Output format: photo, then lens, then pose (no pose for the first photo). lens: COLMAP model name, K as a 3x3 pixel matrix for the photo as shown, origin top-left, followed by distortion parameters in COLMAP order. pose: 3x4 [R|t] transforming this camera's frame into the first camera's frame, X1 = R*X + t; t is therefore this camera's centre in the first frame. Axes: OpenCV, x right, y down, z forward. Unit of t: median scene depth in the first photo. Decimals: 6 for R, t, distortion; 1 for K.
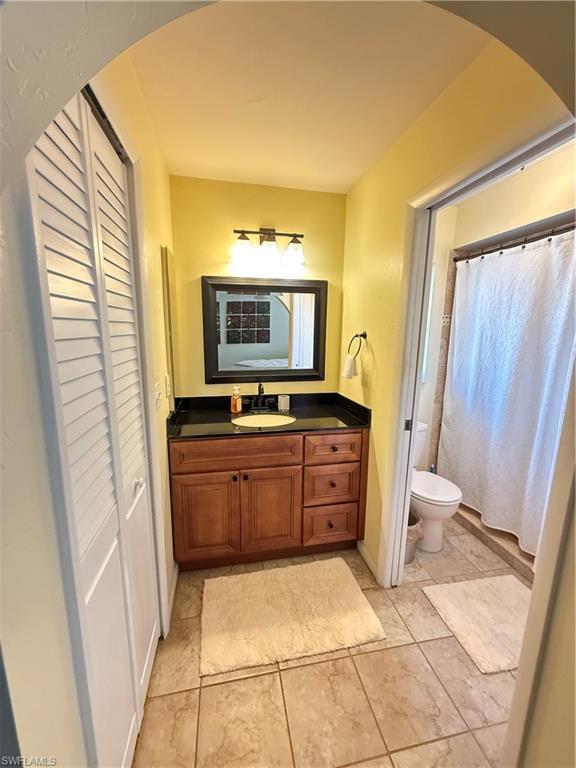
lens RADIAL K [[304.7, 0, 288.0], [0, 304.7, 384.0], [0, 0, 1]] dist [0.001218, 0.000423]
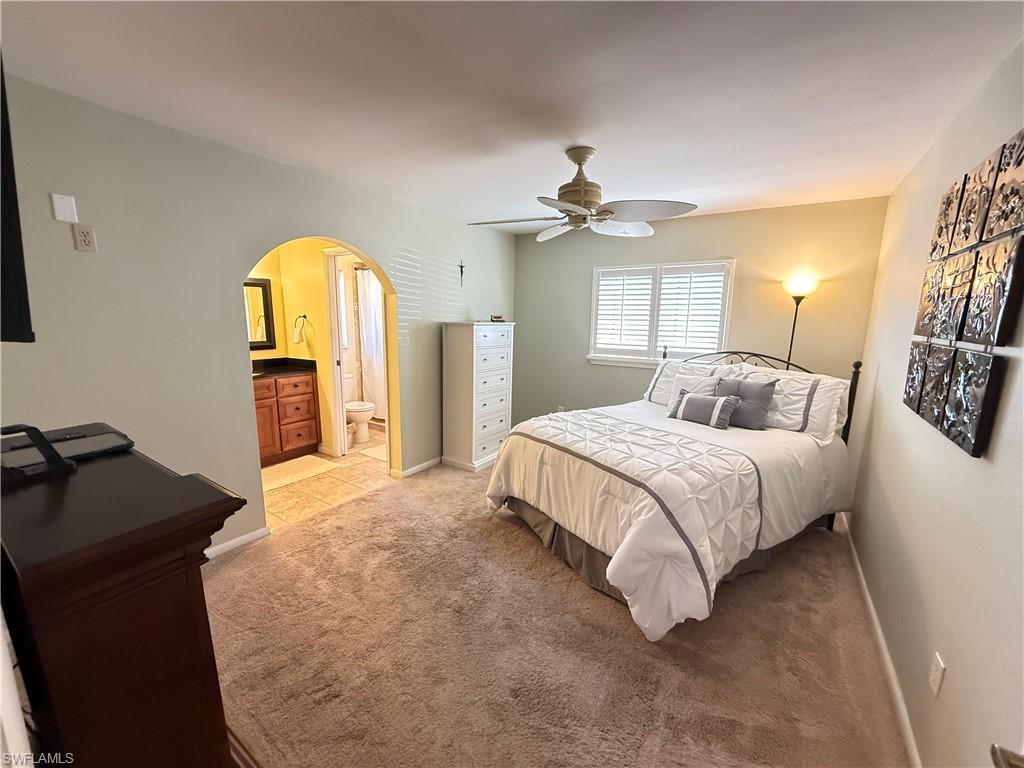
lens RADIAL K [[406.3, 0, 512.0], [0, 406.3, 384.0], [0, 0, 1]] dist [0.001218, 0.000423]
pose [[0.709308, -0.120997, 0.694436, -0.501324], [0.115671, 0.991783, 0.054658, 0.201300], [-0.695343, 0.041556, 0.717475, -1.277531]]
